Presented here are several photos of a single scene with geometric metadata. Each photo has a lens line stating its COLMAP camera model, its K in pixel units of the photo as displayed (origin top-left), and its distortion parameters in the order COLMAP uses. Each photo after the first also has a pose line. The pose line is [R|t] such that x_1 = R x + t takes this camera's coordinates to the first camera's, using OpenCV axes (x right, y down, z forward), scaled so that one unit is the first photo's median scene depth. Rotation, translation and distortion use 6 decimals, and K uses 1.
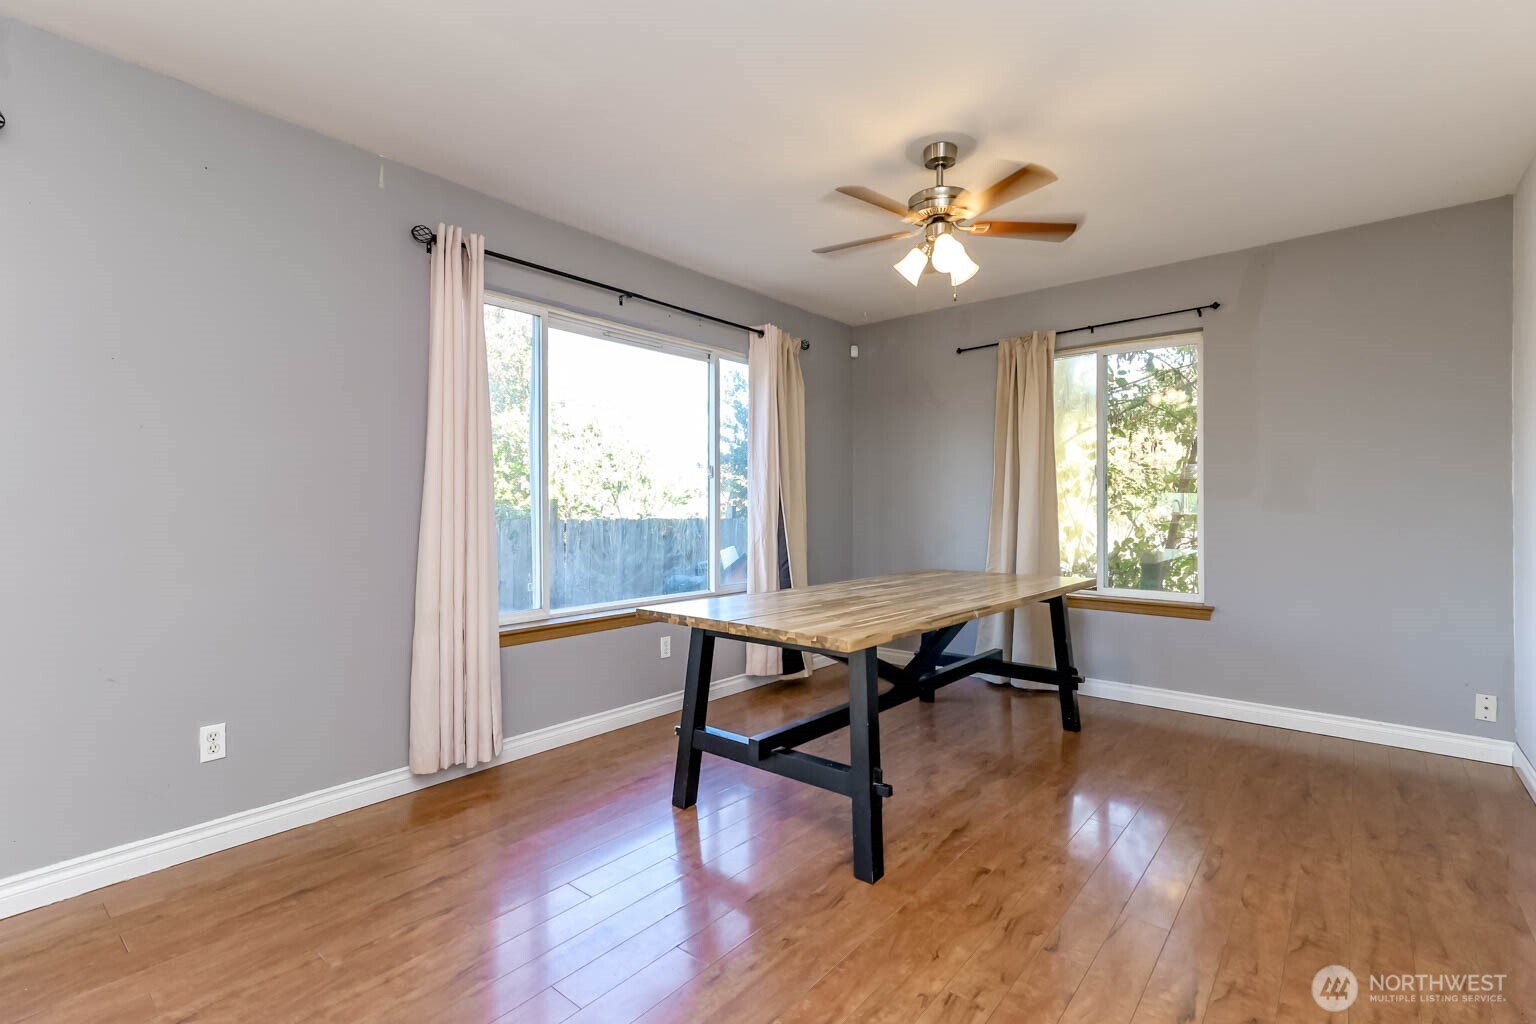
lens RADIAL K [[691.0, 0, 772.2], [0, 691.0, 516.0], [0, 0, 1]] dist [0.016572, -0.000065]
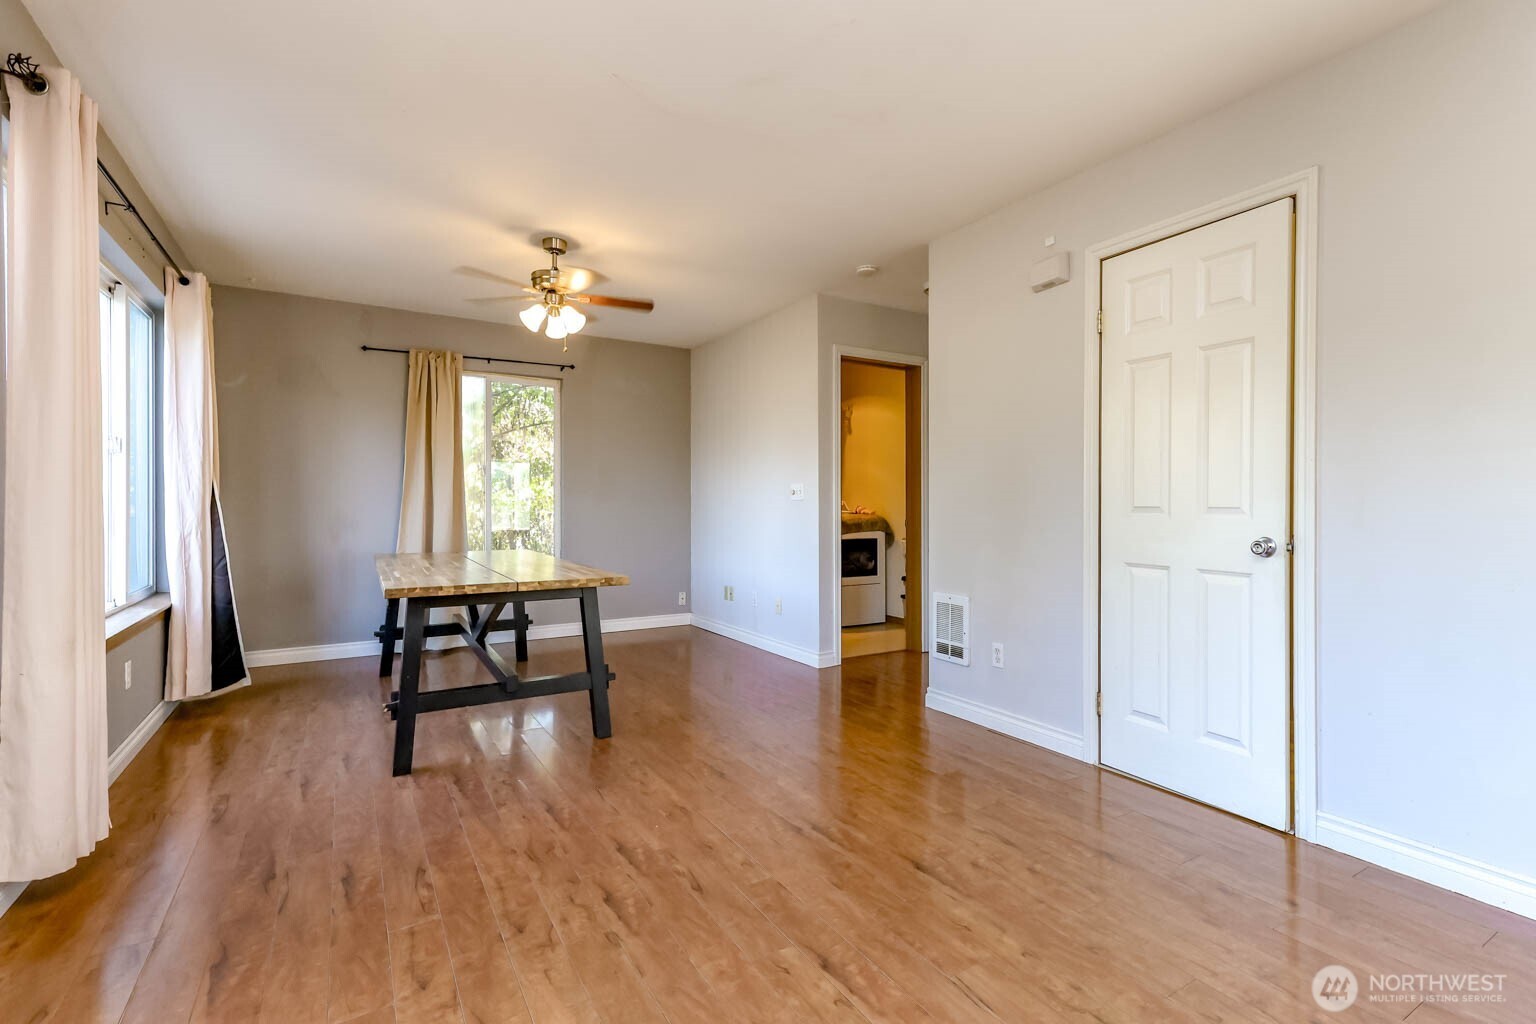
lens RADIAL K [[693.0, 0, 772.7], [0, 693.0, 505.3], [0, 0, 1]] dist [0.025070, 0.000214]
pose [[0.338923, 0.001038, 0.940813, -0.912338], [0.006826, 0.999970, -0.003563, 0.015440], [-0.940789, 0.007630, 0.338906, 0.097568]]
